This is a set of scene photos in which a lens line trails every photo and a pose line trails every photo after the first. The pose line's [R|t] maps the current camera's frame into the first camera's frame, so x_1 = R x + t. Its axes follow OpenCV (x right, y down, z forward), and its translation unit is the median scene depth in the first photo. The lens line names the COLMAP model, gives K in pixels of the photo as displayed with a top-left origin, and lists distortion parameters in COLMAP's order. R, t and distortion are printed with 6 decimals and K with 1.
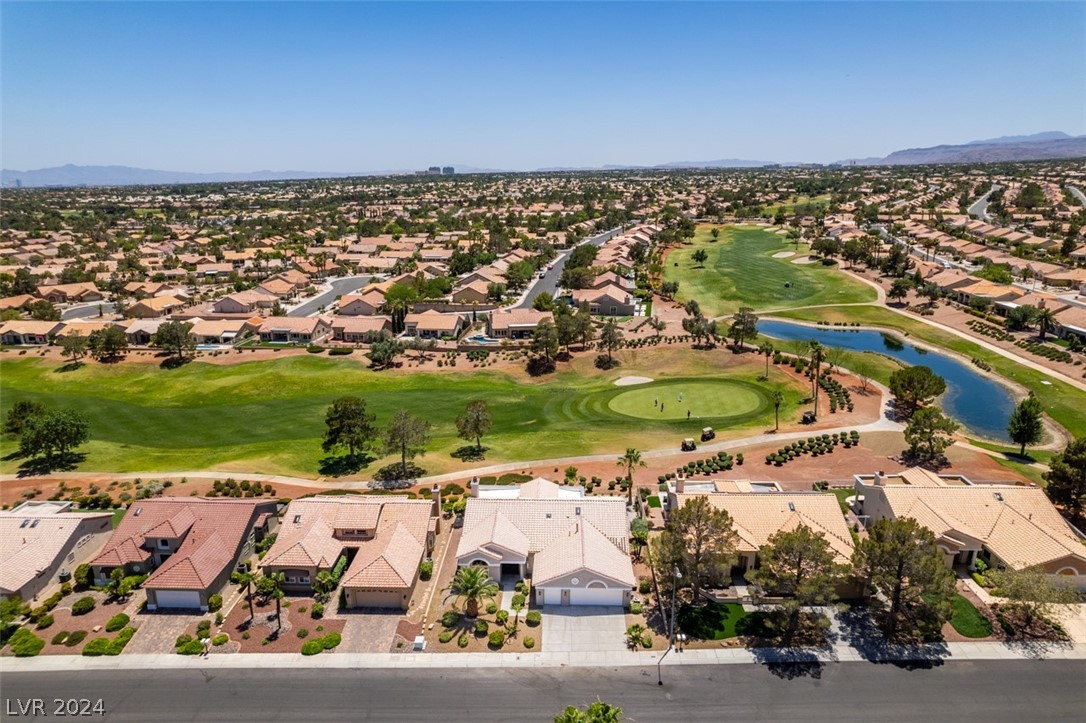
lens RADIAL K [[694.3, 0, 544.7], [0, 694.3, 361.2], [0, 0, 1]] dist [-0.073079, 0.064167]
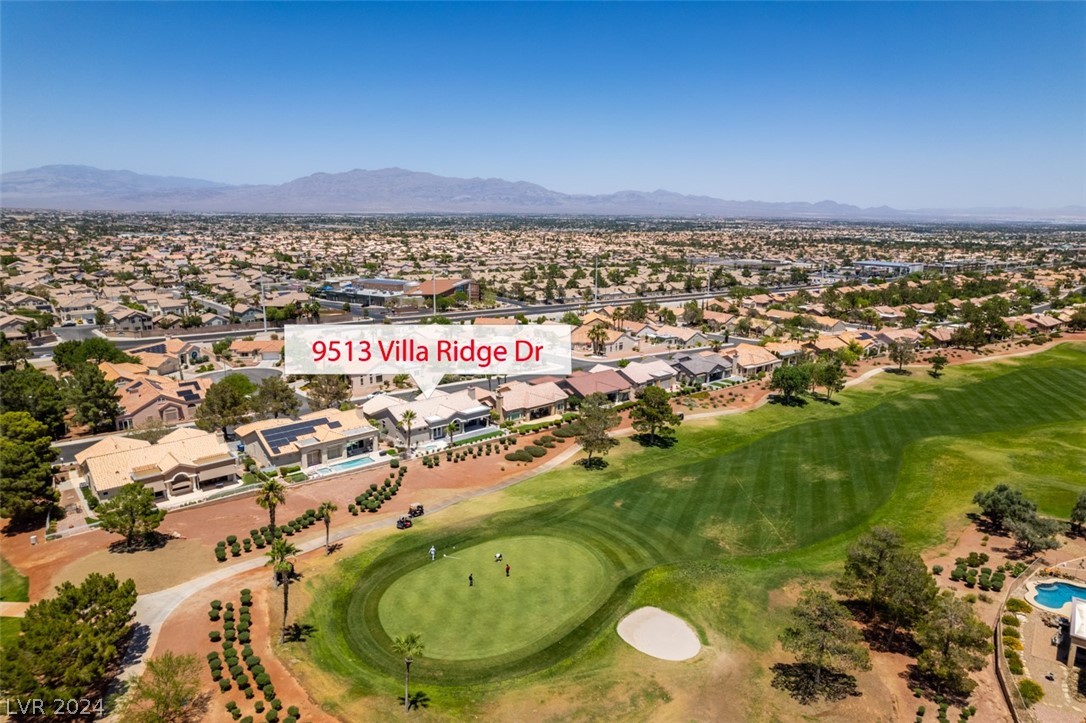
lens RADIAL K [[694.3, 0, 544.7], [0, 694.3, 361.2], [0, 0, 1]] dist [-0.073079, 0.064167]
pose [[-0.733258, 0.146461, -0.663989, 0.578281], [-0.180777, 0.899388, 0.398020, -0.385389], [0.655479, 0.411886, -0.633007, 1.423810]]
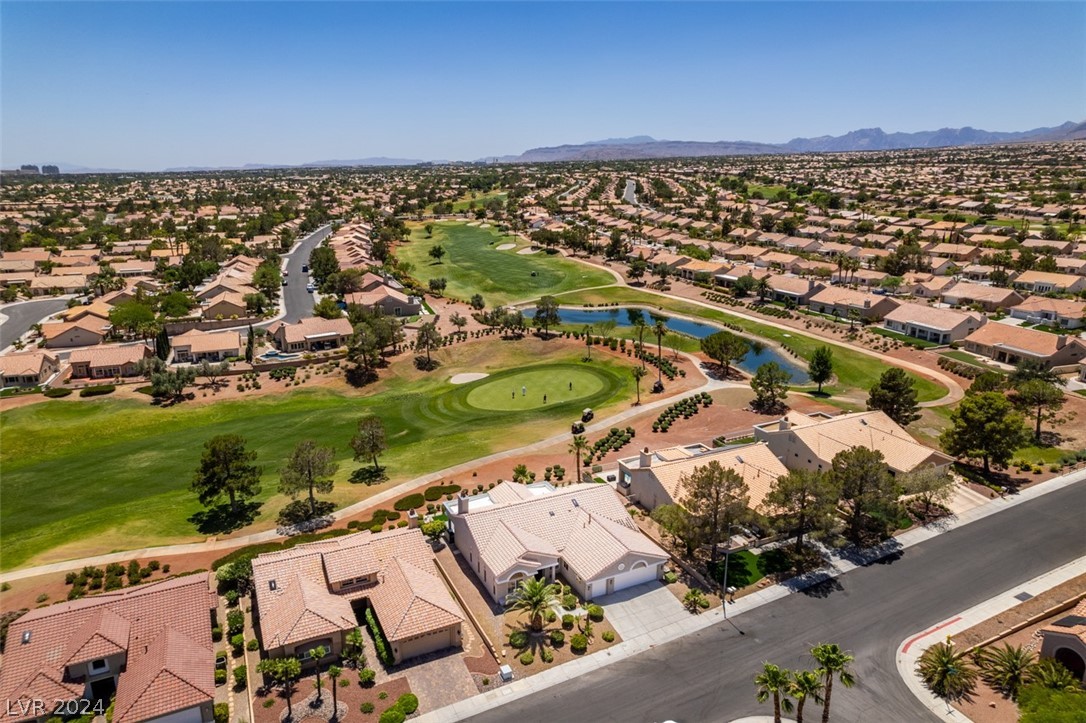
lens RADIAL K [[694.3, 0, 544.7], [0, 694.3, 361.2], [0, 0, 1]] dist [-0.073079, 0.064167]
pose [[0.886091, -0.120078, 0.447688, -0.264125], [0.119072, 0.992417, 0.030510, -0.015012], [-0.447957, 0.026273, 0.893669, 0.073400]]
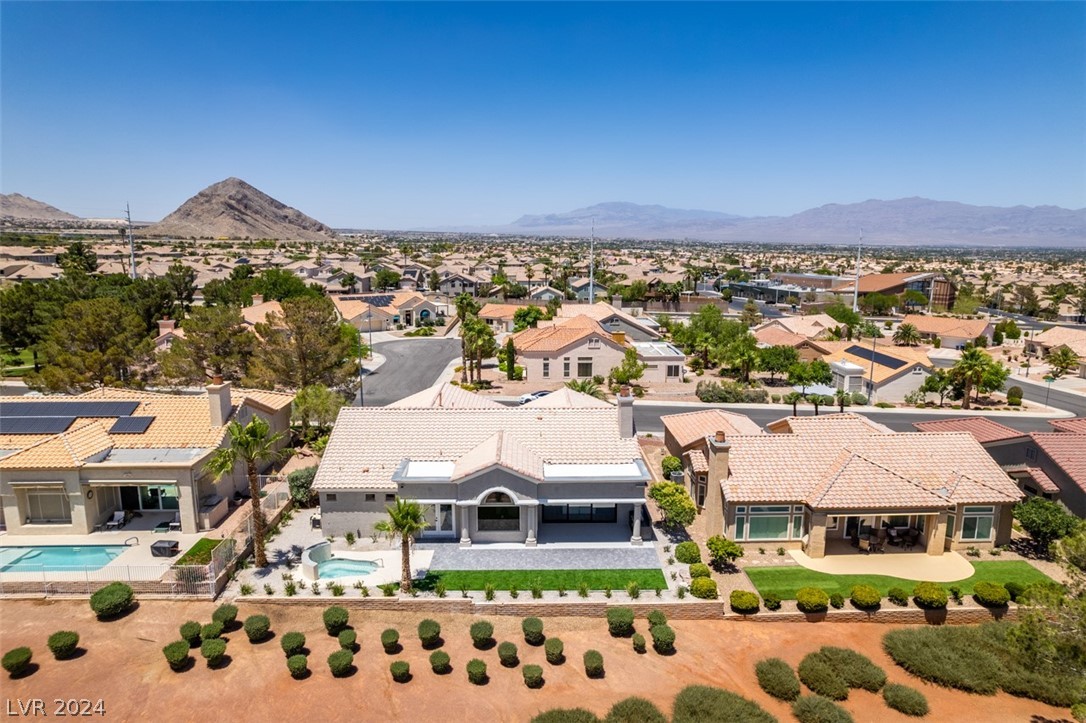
lens RADIAL K [[694.3, 0, 544.7], [0, 694.3, 361.2], [0, 0, 1]] dist [-0.073079, 0.064167]
pose [[-0.998603, 0.007992, -0.052230, -0.010096], [-0.015112, 0.903999, 0.427268, -0.043368], [0.050630, 0.427460, -0.902615, 0.955751]]
